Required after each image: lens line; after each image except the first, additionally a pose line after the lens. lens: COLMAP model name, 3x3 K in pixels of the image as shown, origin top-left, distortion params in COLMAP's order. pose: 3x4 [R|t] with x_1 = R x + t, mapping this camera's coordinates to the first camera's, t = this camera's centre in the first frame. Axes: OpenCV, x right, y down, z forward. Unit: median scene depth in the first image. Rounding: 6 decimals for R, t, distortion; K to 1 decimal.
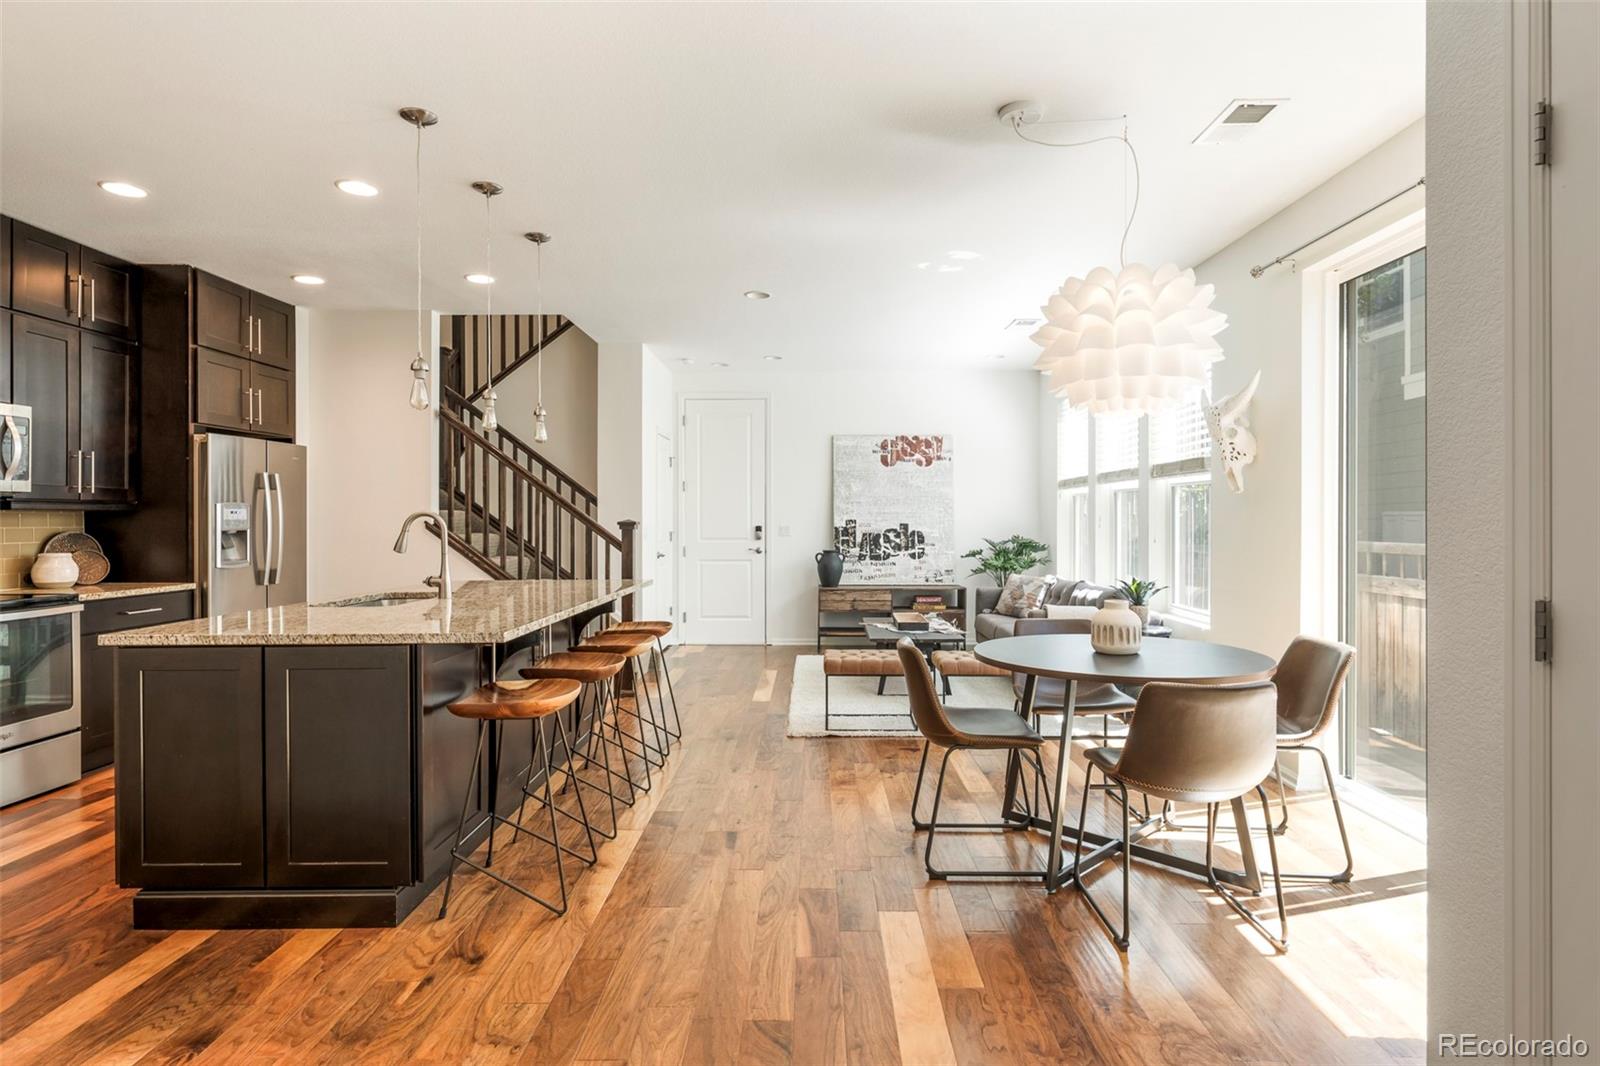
lens RADIAL K [[837.9, 0, 818.3], [0, 837.9, 520.0], [0, 0, 1]] dist [0.002528, 0.000585]
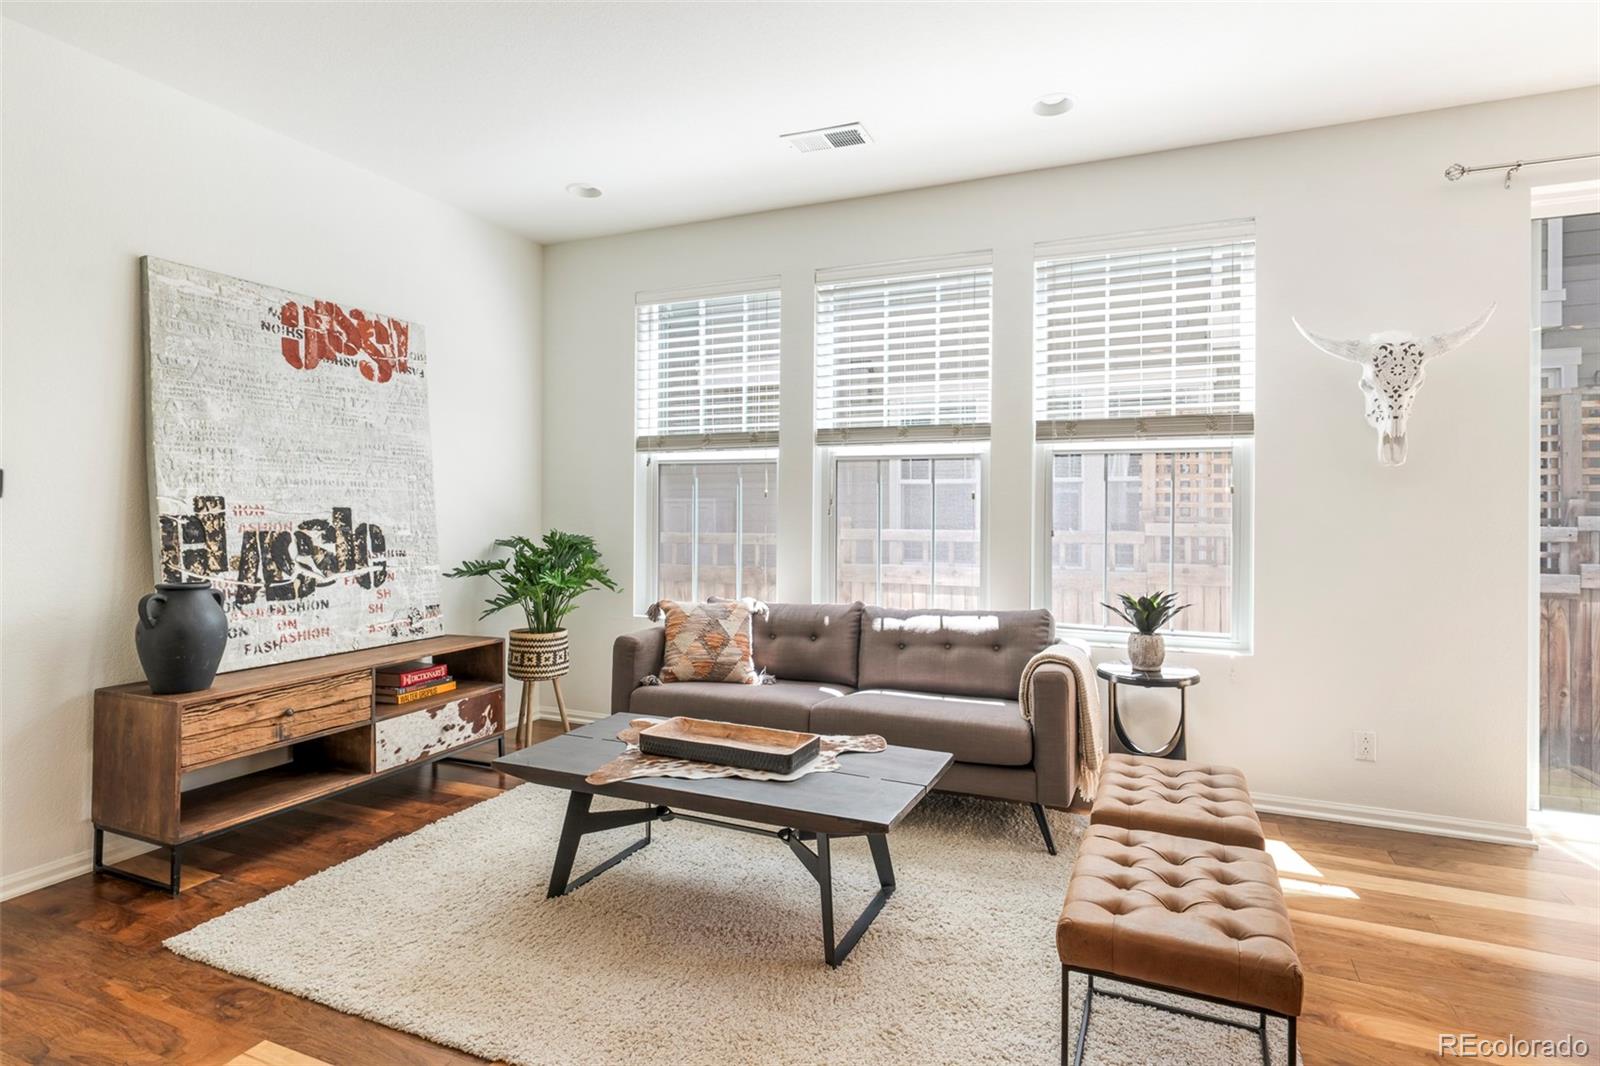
lens RADIAL K [[821.0, 0, 807.0], [0, 821.0, 502.2], [0, 0, 1]] dist [-0.001118, -0.000229]
pose [[0.395109, 0.011511, 0.918562, -0.198117], [-0.003718, 0.999933, -0.010931, 0.005543], [-0.918627, 0.000904, 0.395125, 0.645033]]
